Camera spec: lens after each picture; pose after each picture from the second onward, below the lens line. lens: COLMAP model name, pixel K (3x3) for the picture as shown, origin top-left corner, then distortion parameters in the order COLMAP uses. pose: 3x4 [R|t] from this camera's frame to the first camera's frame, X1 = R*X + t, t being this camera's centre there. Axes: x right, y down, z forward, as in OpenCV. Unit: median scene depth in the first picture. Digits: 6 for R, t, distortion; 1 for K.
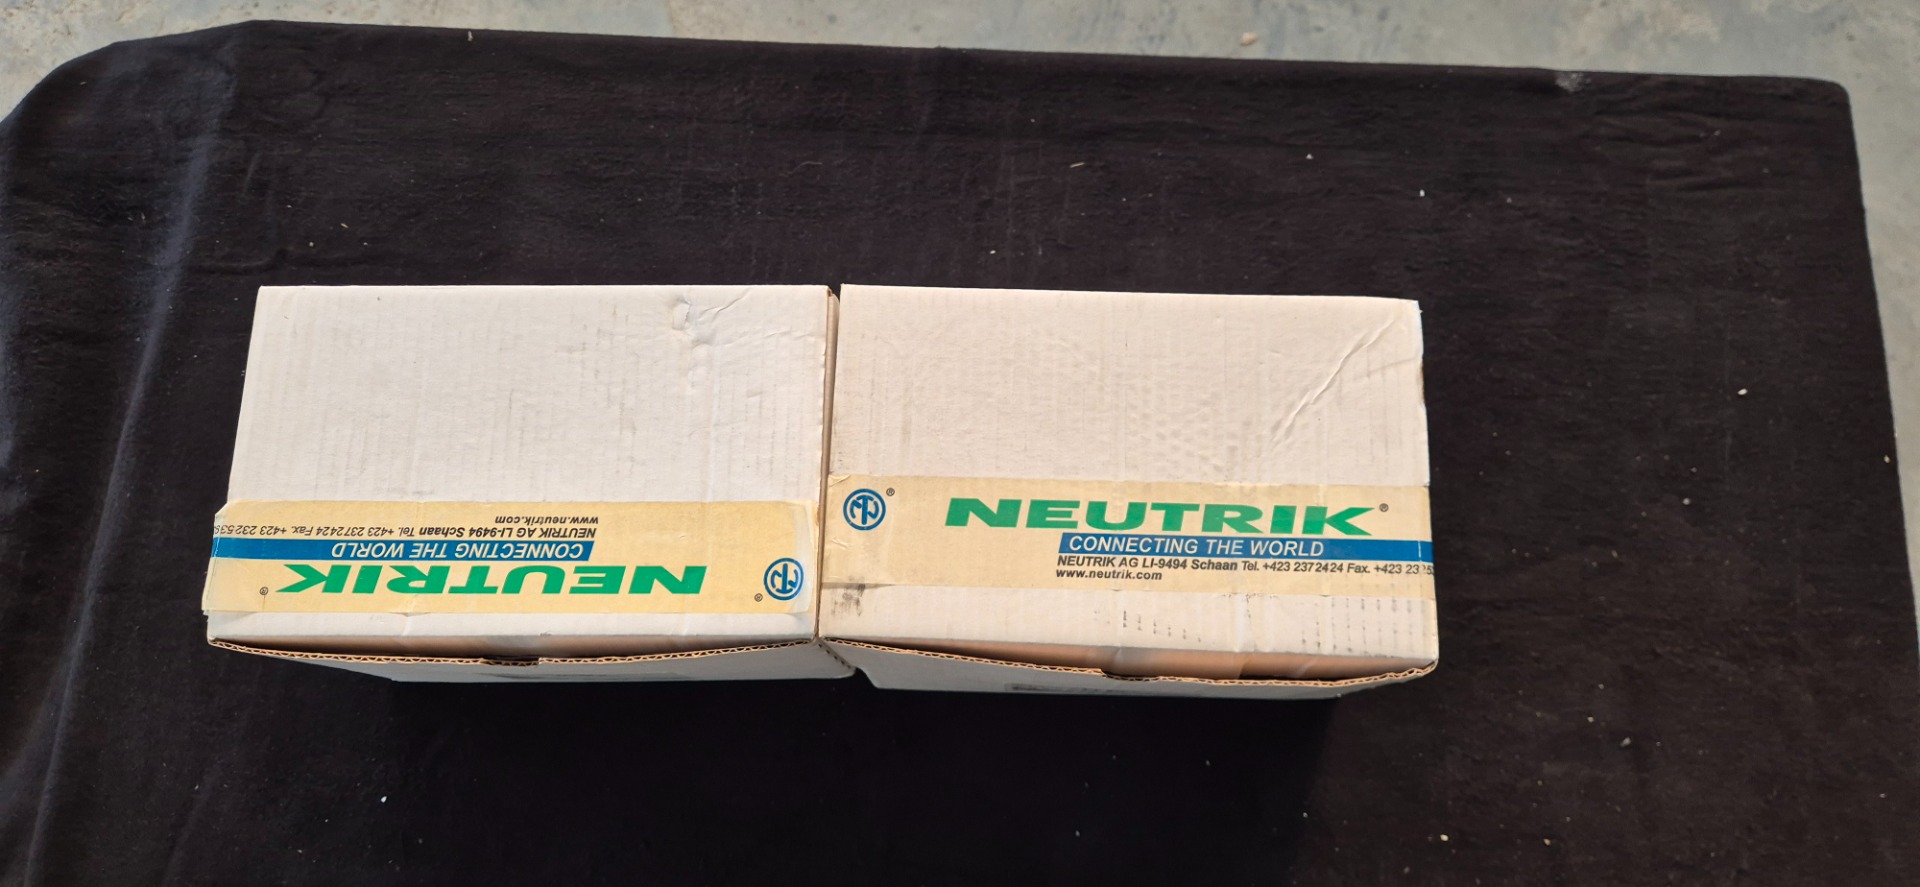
lens RADIAL K [[1337.7, 0, 966.4], [0, 1337.7, 462.2], [0, 0, 1]] dist [0.054806, -0.076711]
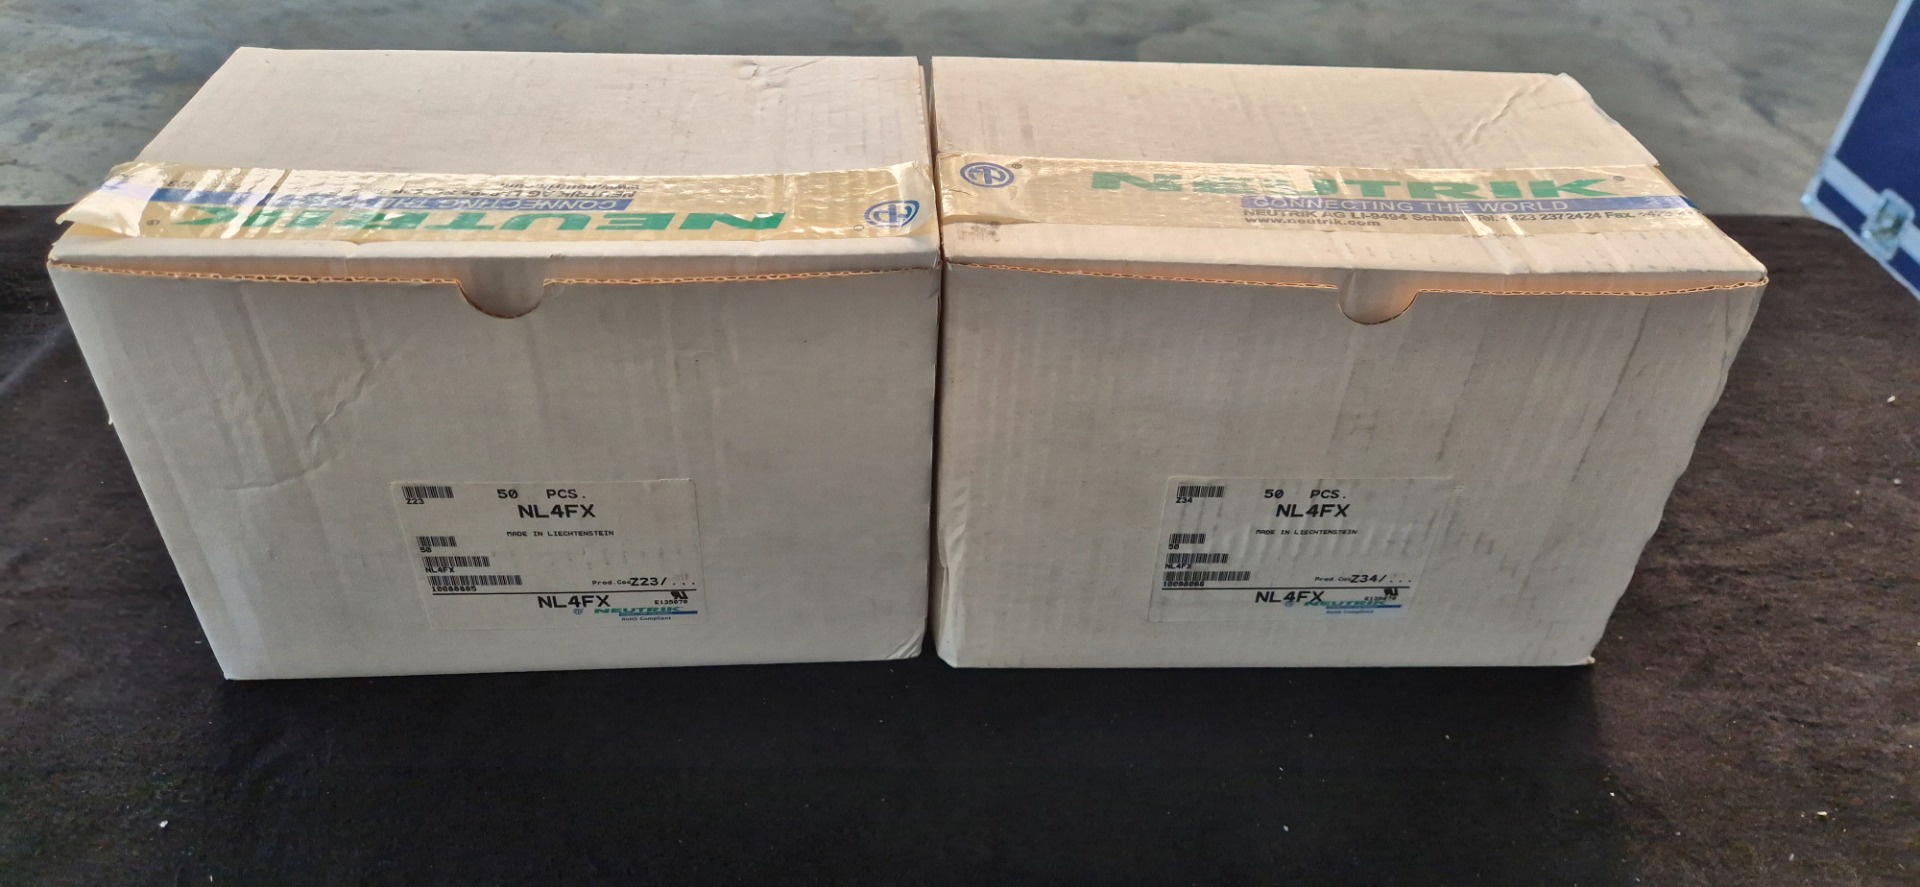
lens RADIAL K [[1319.6, 0, 956.5], [0, 1319.6, 391.7], [0, 0, 1]] dist [0.052206, -0.063825]
pose [[0.995868, 0.005000, 0.090680, -0.163630], [0.051997, 0.787241, -0.614450, 0.609869], [-0.074459, 0.616626, 0.783727, 0.472072]]
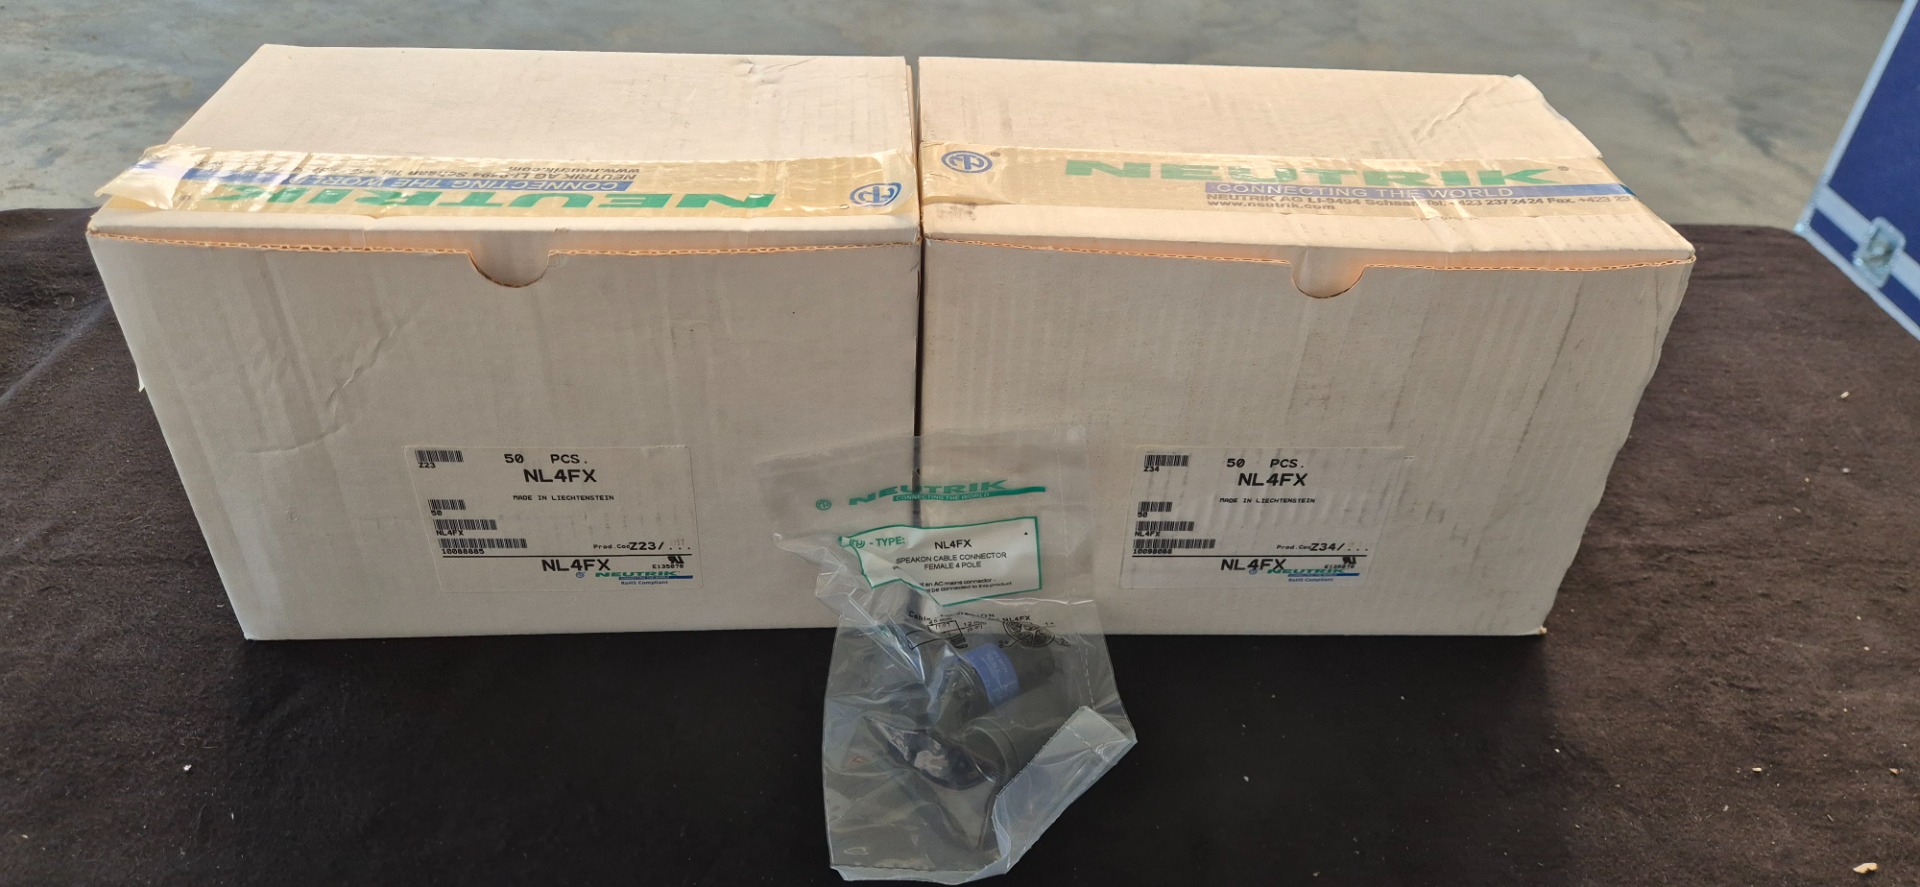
lens RADIAL K [[1314.8, 0, 960.2], [0, 1314.8, 412.3], [0, 0, 1]] dist [0.053942, -0.065063]
pose [[0.996016, 0.009377, 0.088677, -0.151507], [0.047984, 0.781839, -0.621631, 0.667099], [-0.075161, 0.623409, 0.778275, 0.458171]]
